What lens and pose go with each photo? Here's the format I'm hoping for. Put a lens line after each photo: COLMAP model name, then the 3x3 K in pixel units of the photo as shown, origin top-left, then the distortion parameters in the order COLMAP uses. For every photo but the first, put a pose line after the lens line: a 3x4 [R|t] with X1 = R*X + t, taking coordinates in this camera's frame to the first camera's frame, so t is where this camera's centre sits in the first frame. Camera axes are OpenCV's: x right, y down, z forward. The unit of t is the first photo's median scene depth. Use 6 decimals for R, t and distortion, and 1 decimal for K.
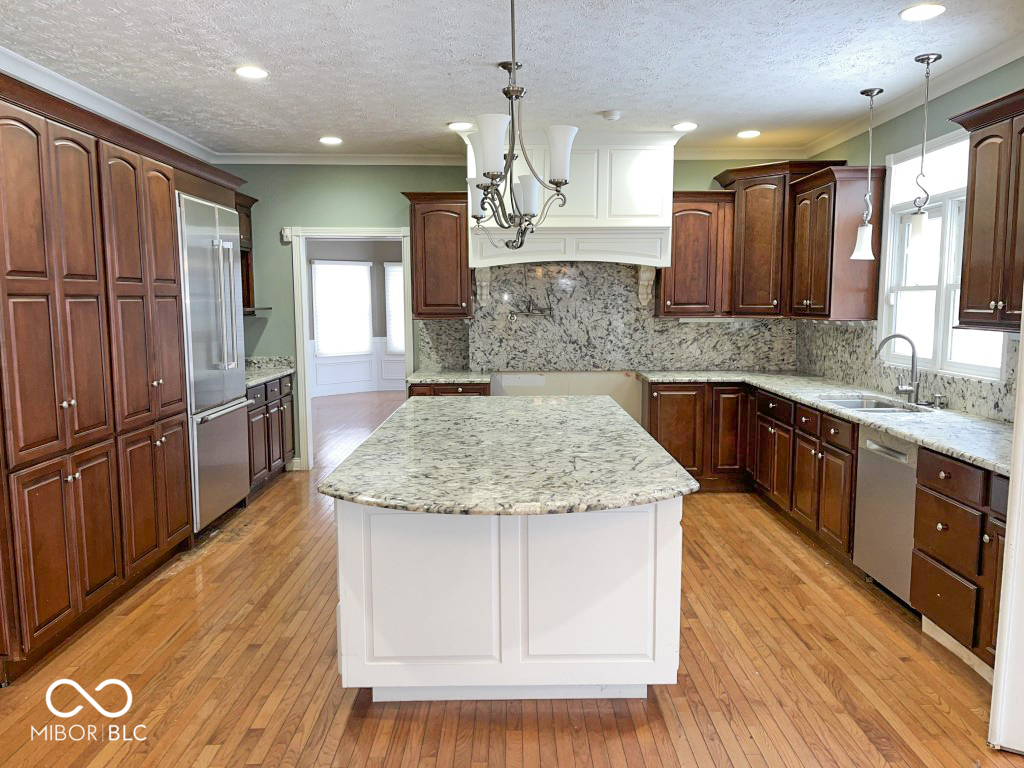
lens RADIAL K [[782.2, 0, 519.7], [0, 782.2, 390.0], [0, 0, 1]] dist [0.051074, -0.052770]
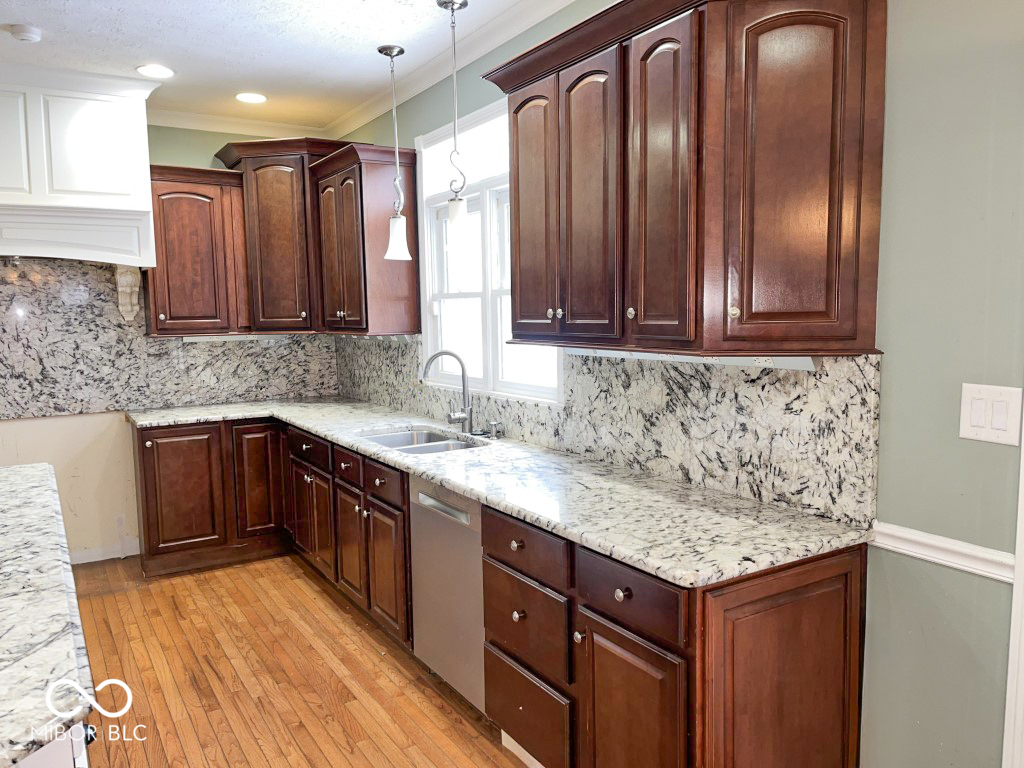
lens RADIAL K [[782.2, 0, 519.7], [0, 782.2, 390.0], [0, 0, 1]] dist [0.051074, -0.052770]
pose [[0.855380, -0.065576, 0.513833, 0.106850], [0.074121, 0.997242, 0.003880, -0.023578], [-0.512670, 0.034767, 0.857881, 0.225420]]
